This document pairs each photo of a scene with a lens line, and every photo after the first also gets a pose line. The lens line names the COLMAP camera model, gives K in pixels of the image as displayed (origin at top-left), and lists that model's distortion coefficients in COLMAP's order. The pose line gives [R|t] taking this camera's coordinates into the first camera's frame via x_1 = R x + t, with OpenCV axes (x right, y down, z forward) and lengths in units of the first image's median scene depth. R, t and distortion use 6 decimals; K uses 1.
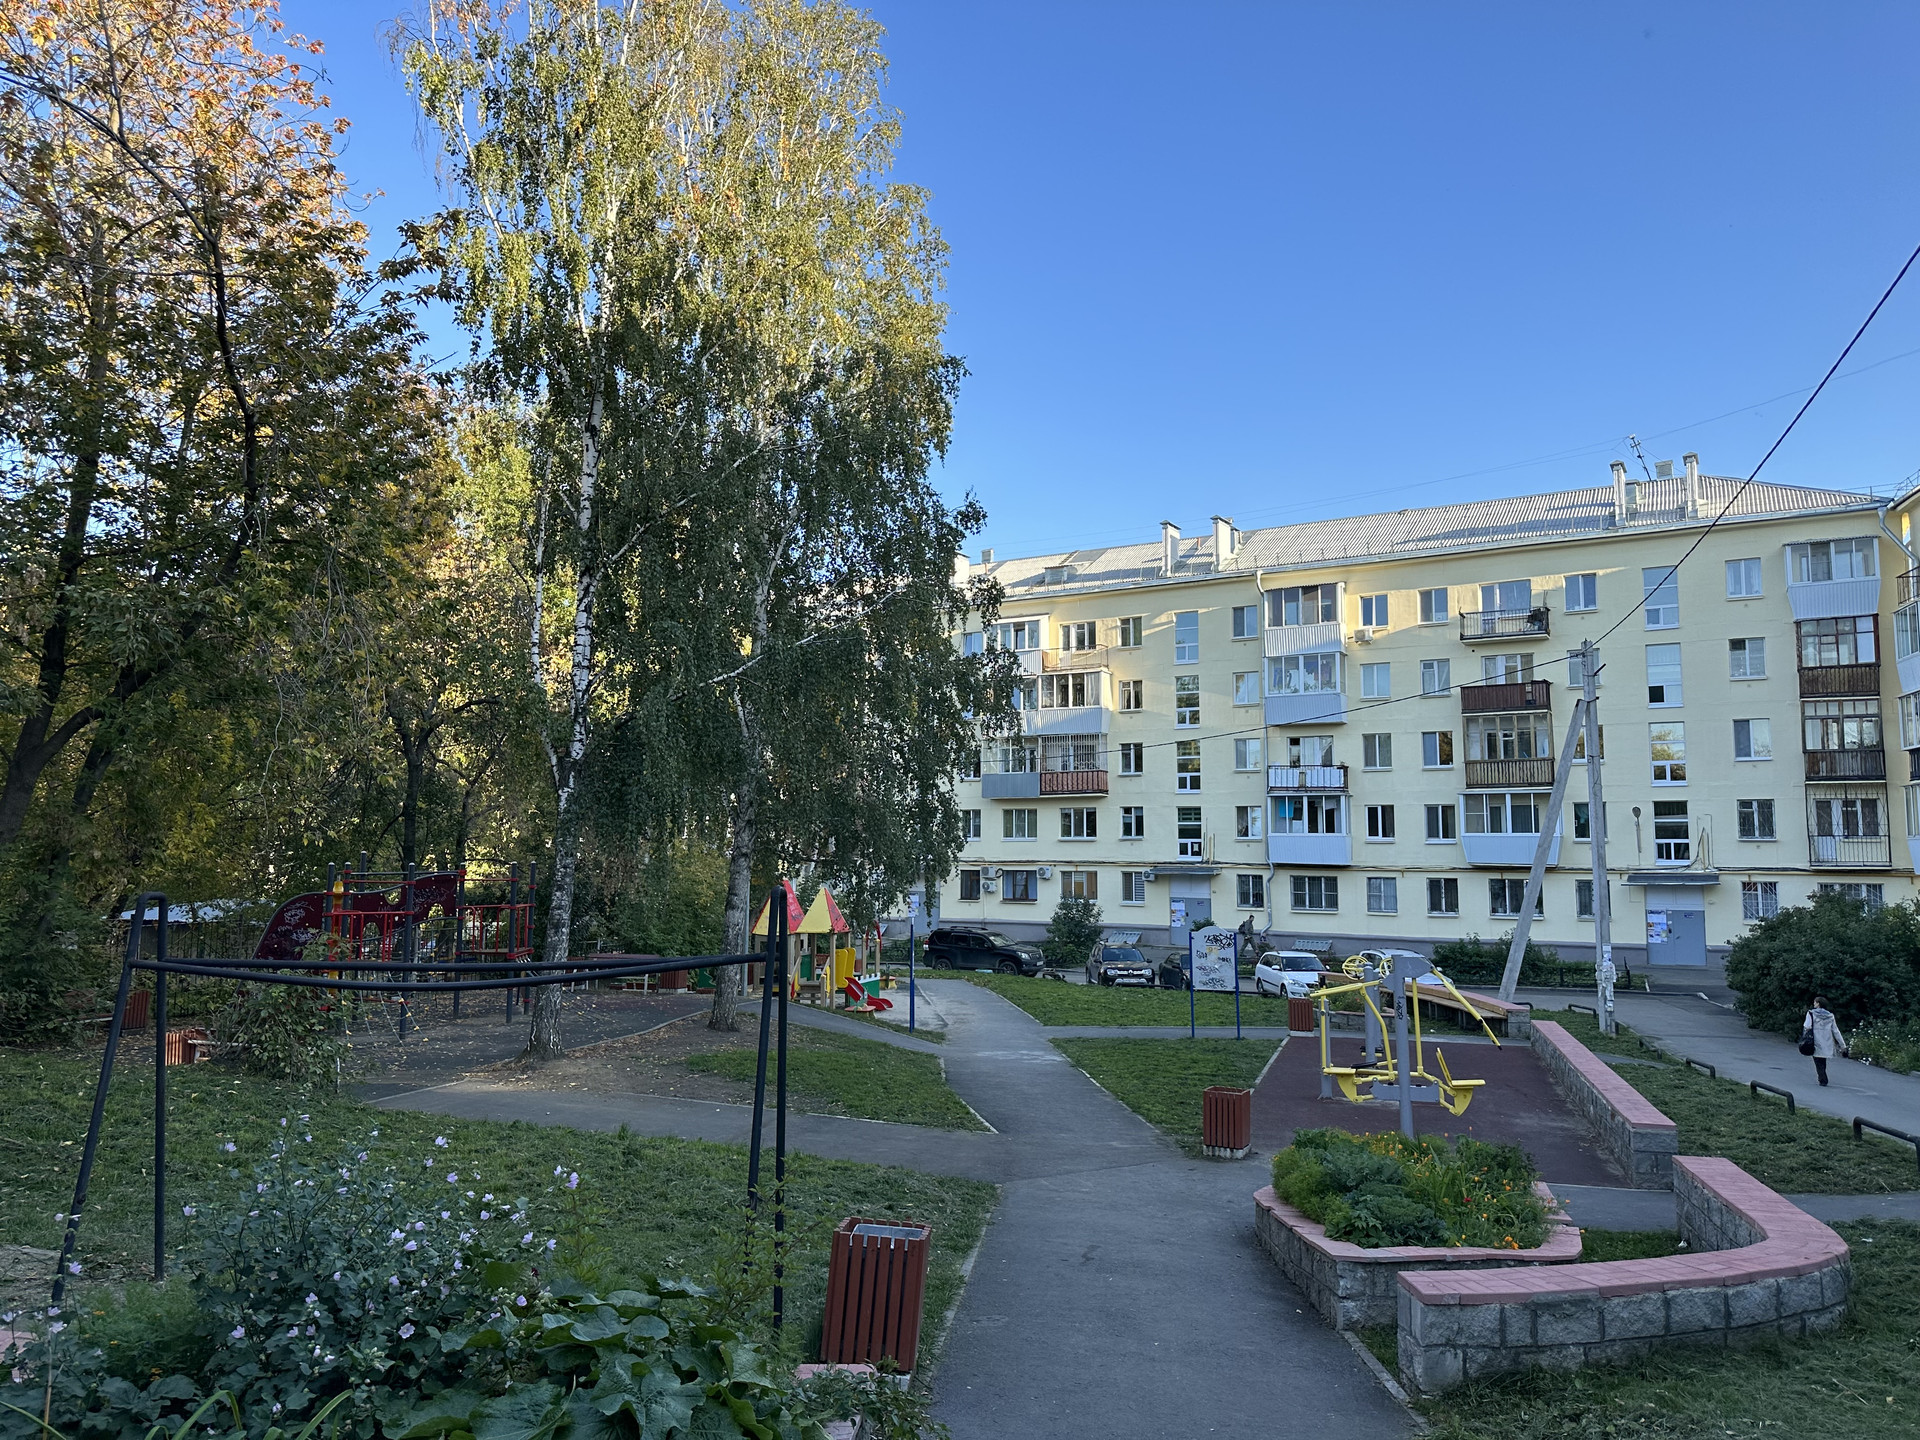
lens RADIAL K [[1346.0, 0, 923.4], [0, 1346.0, 714.5], [0, 0, 1]] dist [0.026534, -0.054607]
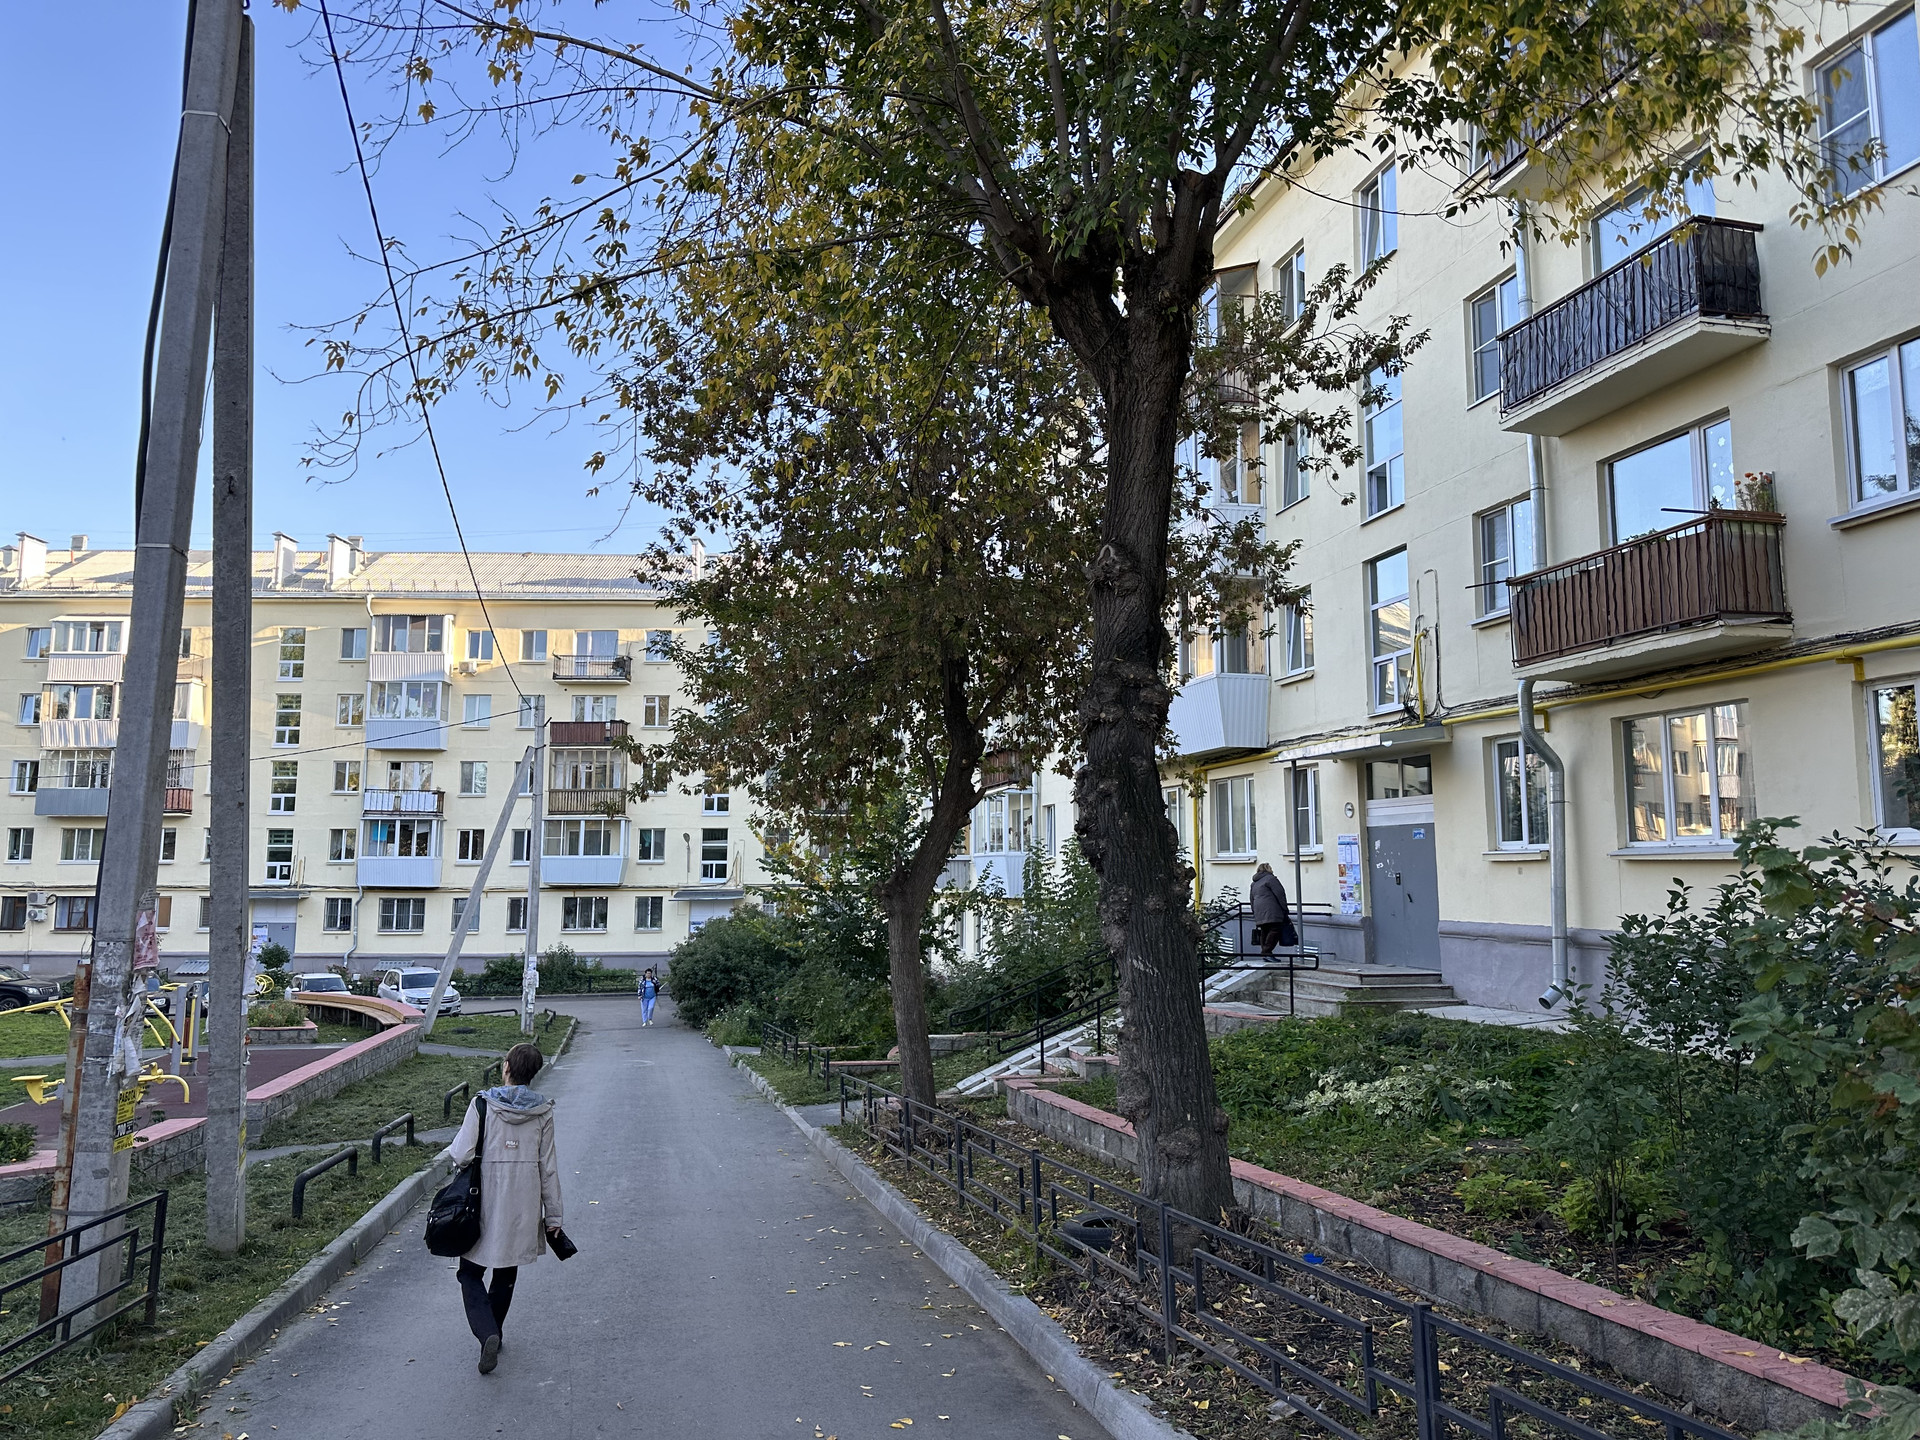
lens RADIAL K [[1346.0, 0, 993.5], [0, 1346.0, 703.5], [0, 0, 1]] dist [0.026534, -0.054607]
pose [[0.828823, 0.060821, 0.556196, 0.078877], [-0.049511, 0.998147, -0.035370, -0.013066], [-0.557316, 0.001777, 0.830298, -0.097277]]
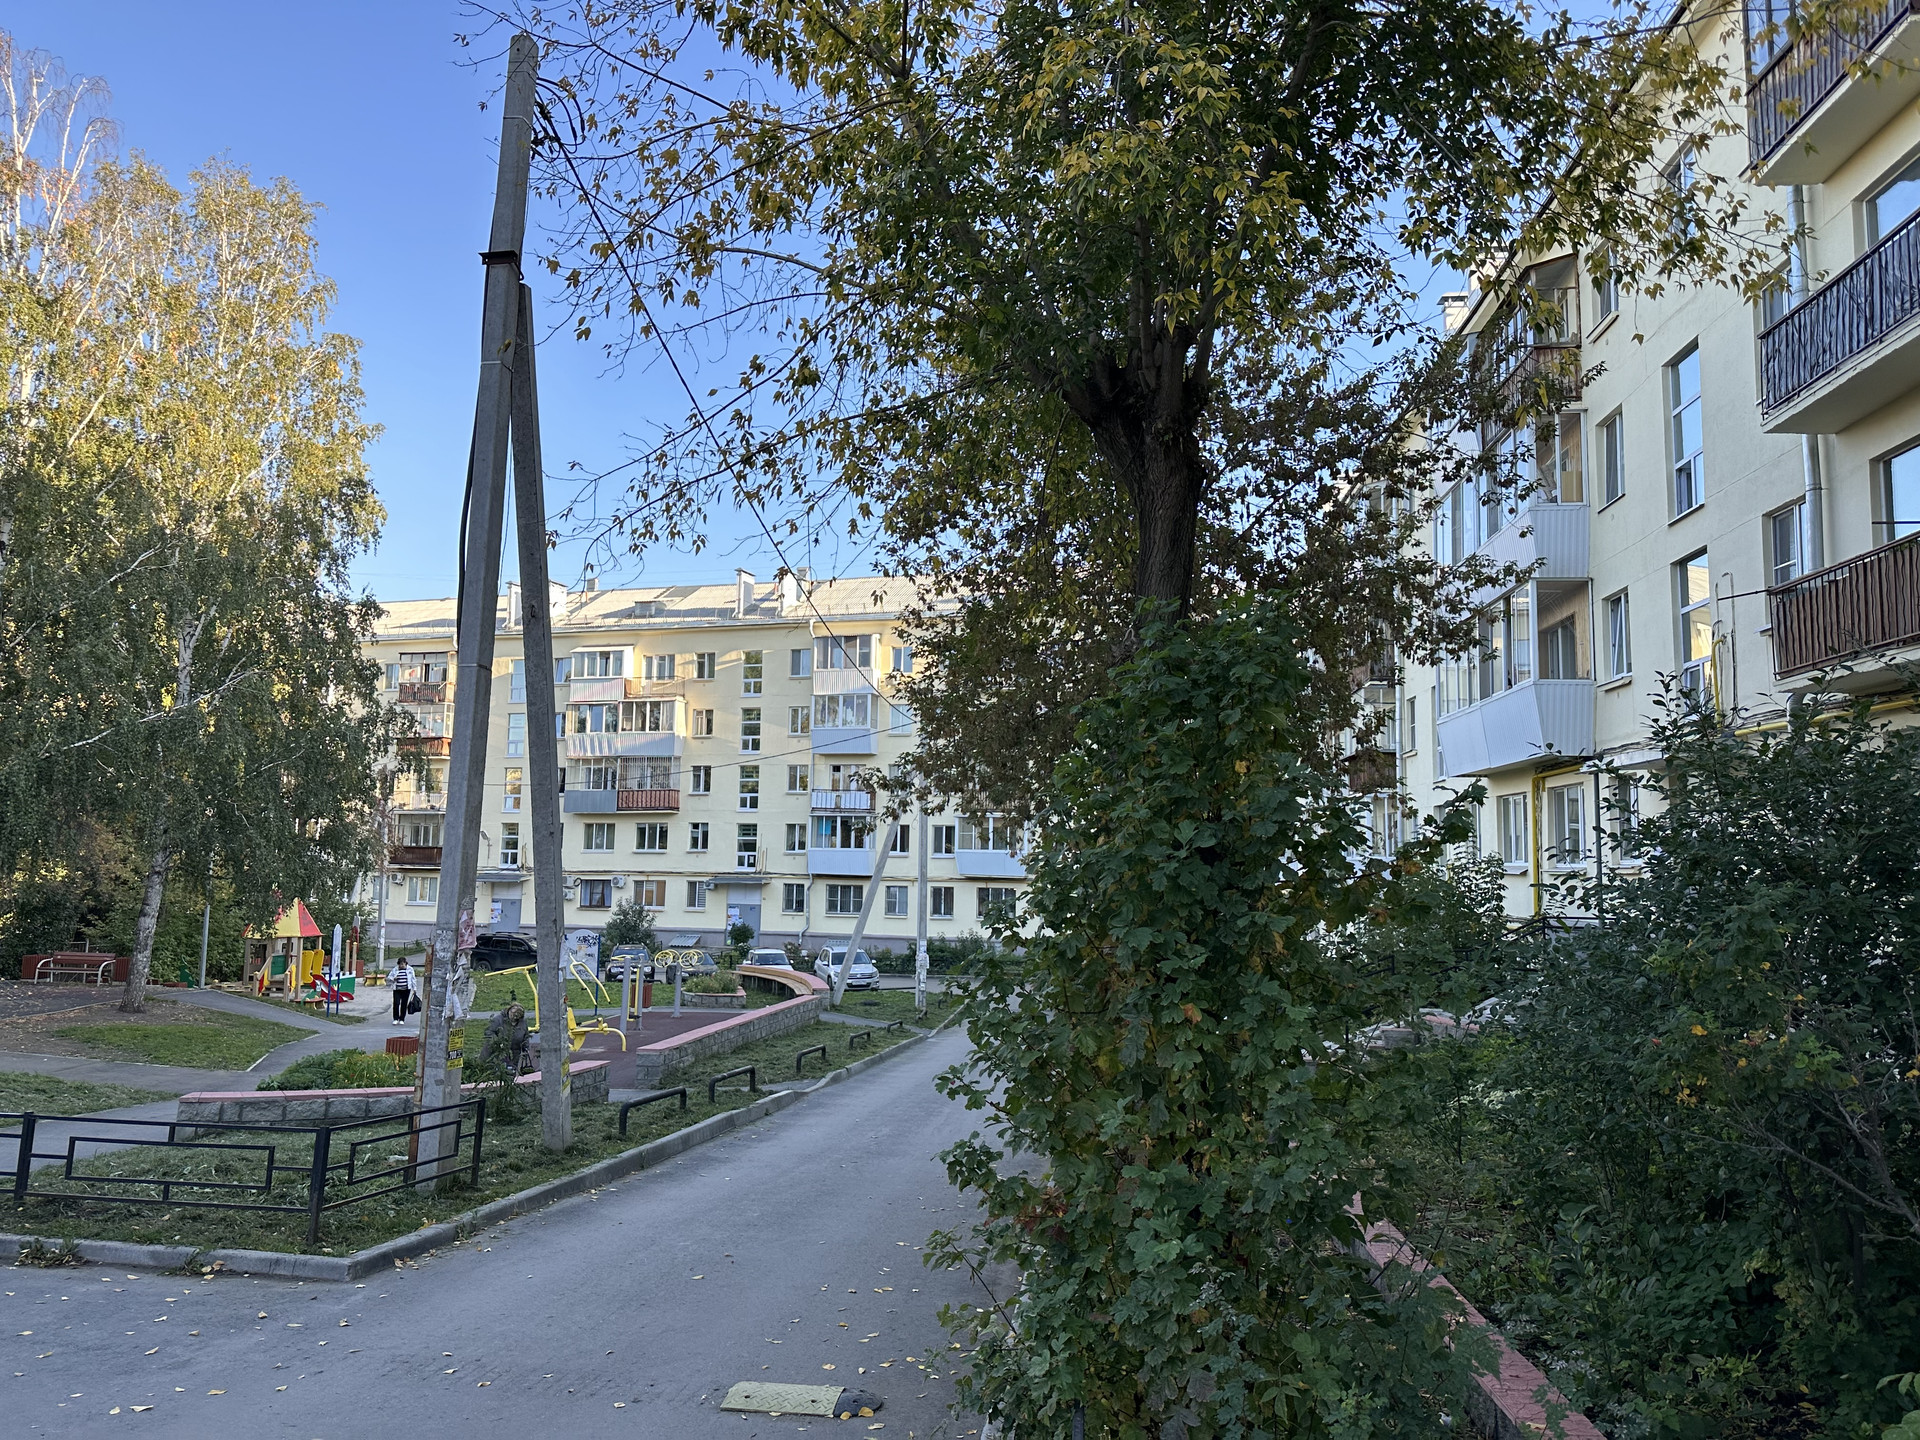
lens RADIAL K [[1323.4, 0, 974.9], [0, 1323.4, 721.9], [0, 0, 1]] dist [0.009703, -0.015759]
pose [[0.965038, 0.032965, 0.260029, 0.092887], [-0.032817, 0.999449, -0.004912, -0.018182], [-0.260047, -0.003793, 0.965588, -0.125164]]
